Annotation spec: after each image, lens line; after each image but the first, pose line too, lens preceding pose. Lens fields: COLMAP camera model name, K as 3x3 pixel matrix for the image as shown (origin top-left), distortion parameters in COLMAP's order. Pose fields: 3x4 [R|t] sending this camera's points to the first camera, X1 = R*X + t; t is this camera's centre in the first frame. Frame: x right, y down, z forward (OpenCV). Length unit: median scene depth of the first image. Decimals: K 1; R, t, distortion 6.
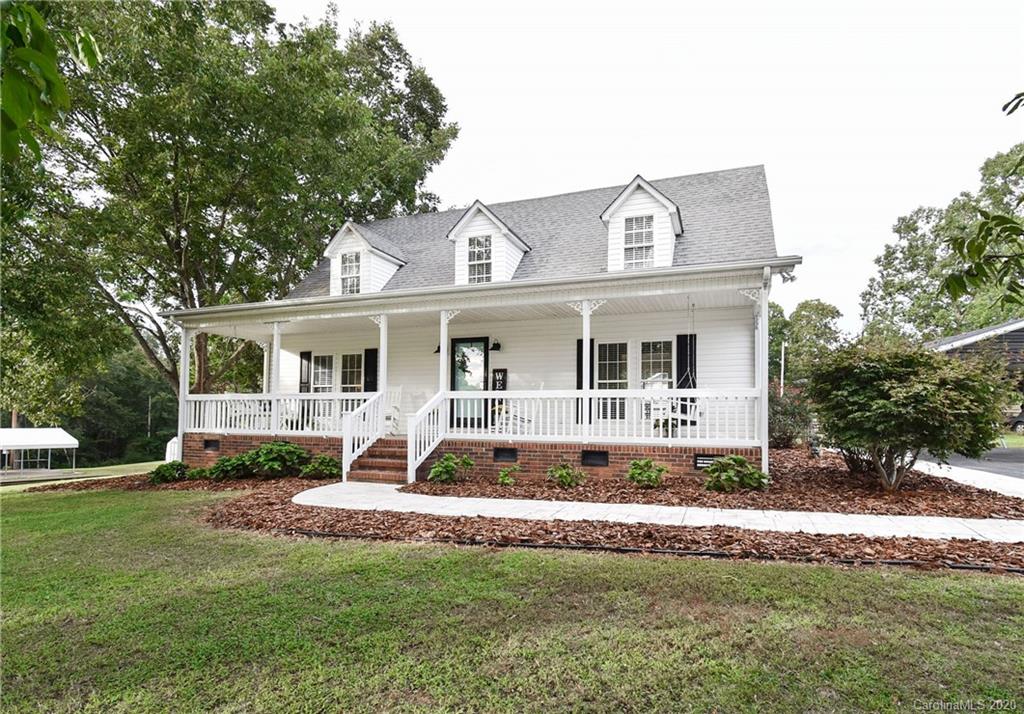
lens RADIAL K [[551.0, 0, 511.4], [0, 551.0, 389.0], [0, 0, 1]] dist [-0.001748, -0.001651]
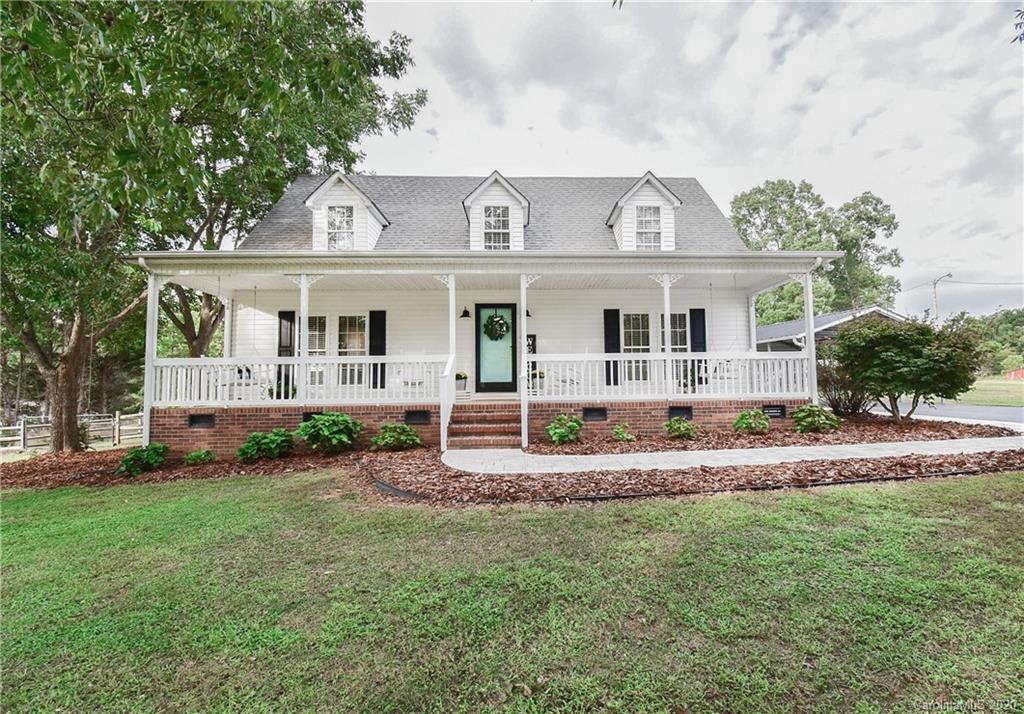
lens RADIAL K [[479.9, 0, 512.0], [0, 479.9, 357.0], [0, 0, 1]] dist [0.001097, -0.000111]
pose [[0.913901, -0.000239, 0.405937, -0.425471], [-0.000907, 0.999996, 0.002630, 0.005486], [-0.405936, -0.002772, 0.913897, 0.171644]]
